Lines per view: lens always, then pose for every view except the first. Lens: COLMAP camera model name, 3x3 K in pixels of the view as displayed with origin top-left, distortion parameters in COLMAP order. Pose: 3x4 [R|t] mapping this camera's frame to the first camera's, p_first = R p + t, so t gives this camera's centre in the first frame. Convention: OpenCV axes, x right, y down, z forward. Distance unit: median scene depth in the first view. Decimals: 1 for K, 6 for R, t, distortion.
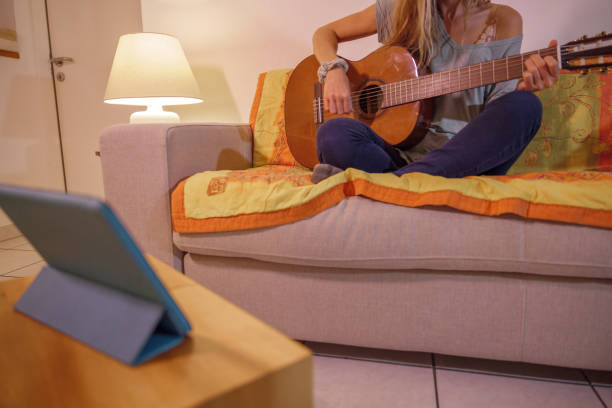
lens RADIAL K [[424.3, 0, 306.1], [0, 424.3, 185.6], [0, 0, 1]] dist [0.005799, 0.002220]
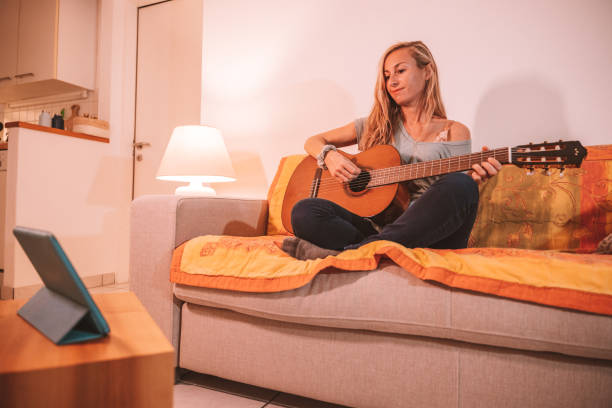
lens RADIAL K [[424.3, 0, 306.1], [0, 424.3, 185.6], [0, 0, 1]] dist [0.005799, 0.002220]
pose [[0.981879, 0.025406, -0.187800, 0.297194], [-0.060109, 0.981556, -0.181481, 0.034043], [0.179725, 0.189481, 0.965296, -0.171926]]
